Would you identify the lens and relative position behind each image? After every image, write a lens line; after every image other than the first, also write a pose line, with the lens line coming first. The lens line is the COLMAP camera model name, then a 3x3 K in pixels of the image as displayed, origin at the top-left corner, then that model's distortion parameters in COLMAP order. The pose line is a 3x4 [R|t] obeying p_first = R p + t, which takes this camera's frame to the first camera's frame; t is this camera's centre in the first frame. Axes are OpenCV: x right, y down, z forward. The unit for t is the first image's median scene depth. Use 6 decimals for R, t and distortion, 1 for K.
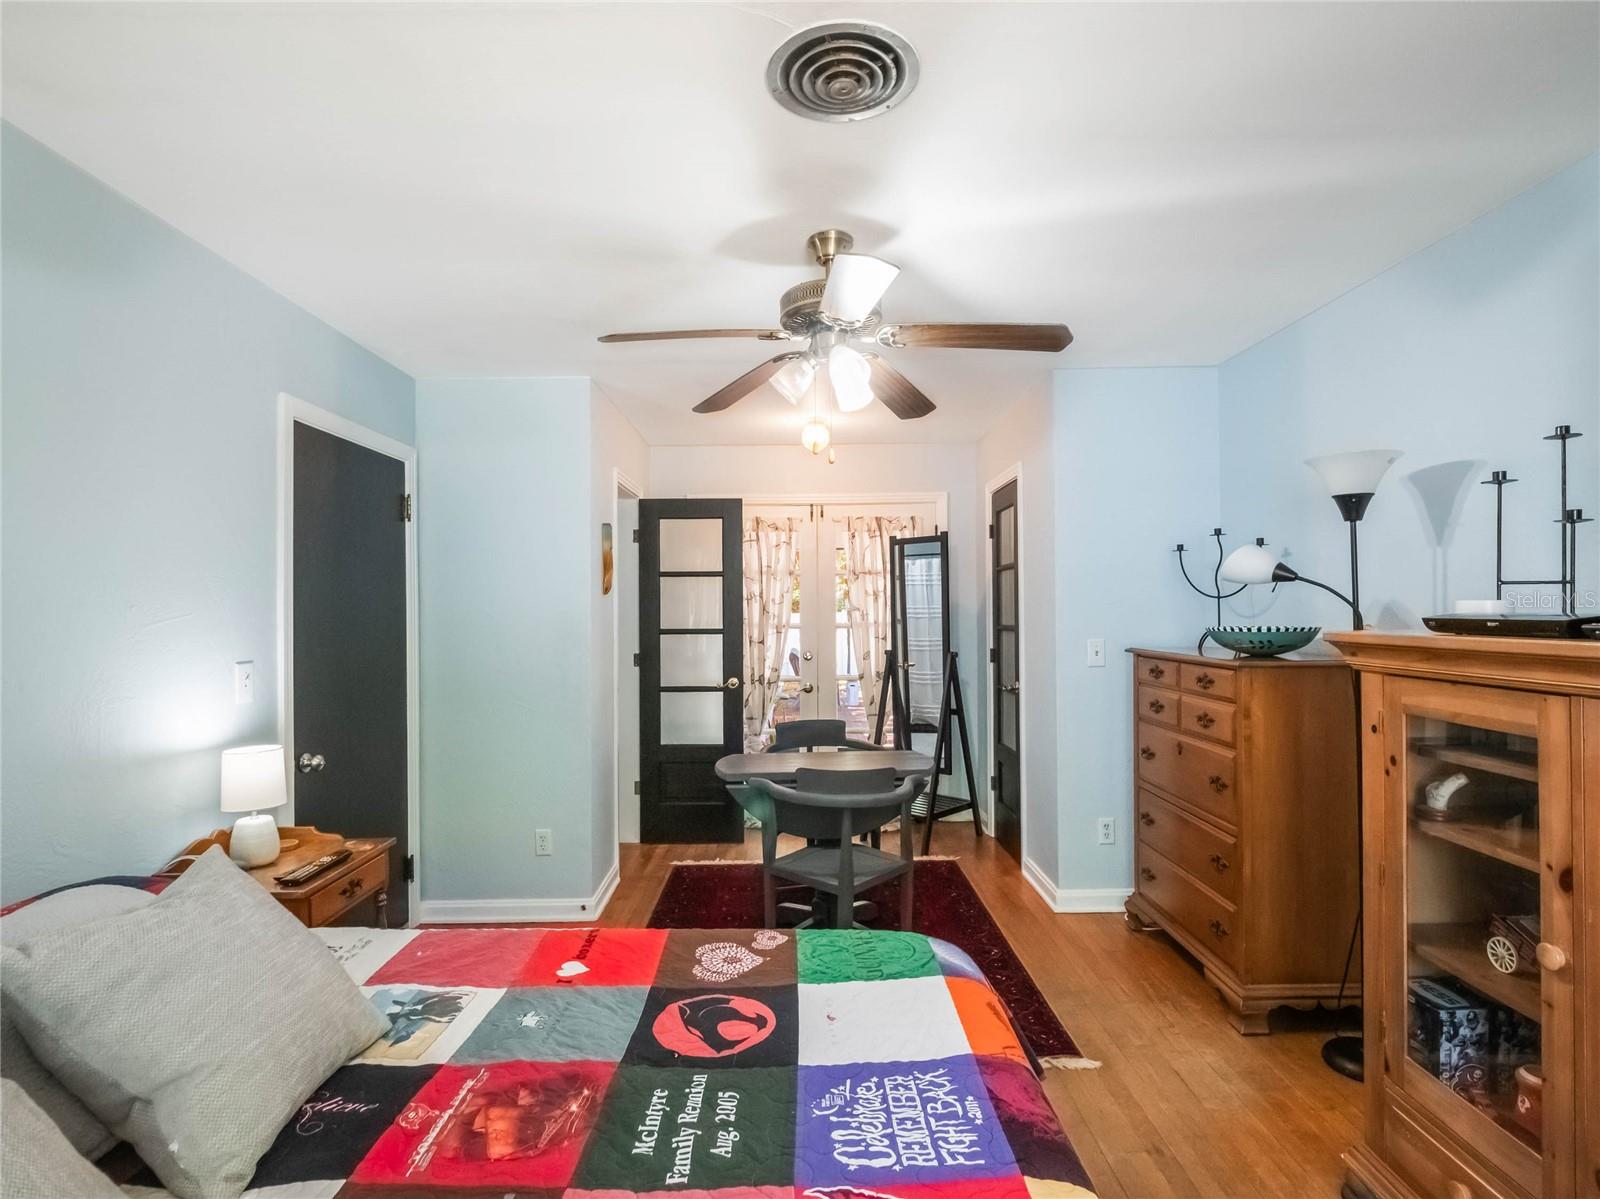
lens RADIAL K [[854.3, 0, 801.0], [0, 854.3, 597.4], [0, 0, 1]] dist [0.001506, -0.006931]
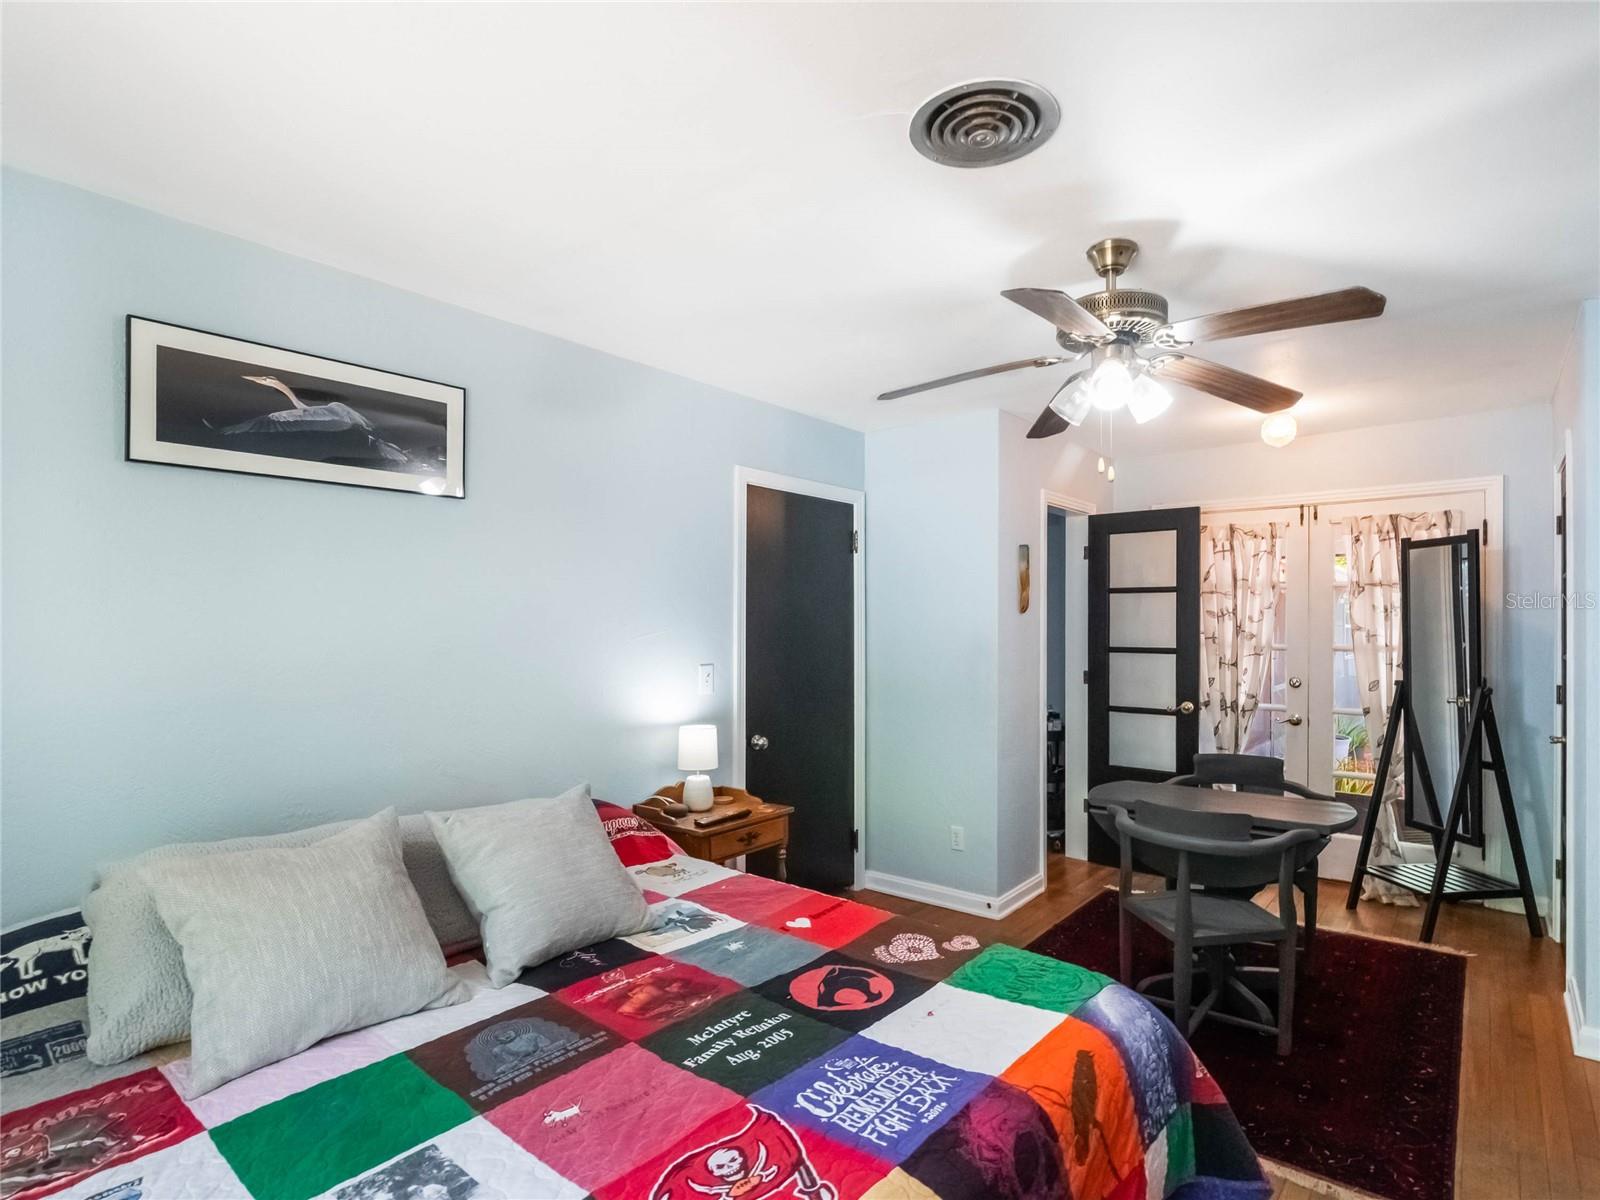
lens RADIAL K [[854.3, 0, 791.2], [0, 854.3, 608.8], [0, 0, 1]] dist [0.001506, -0.006931]
pose [[0.759335, -0.003264, -0.650691, 0.338015], [0.004138, 0.999991, -0.000187, -0.013567], [0.650687, -0.002550, 0.759342, 0.032544]]
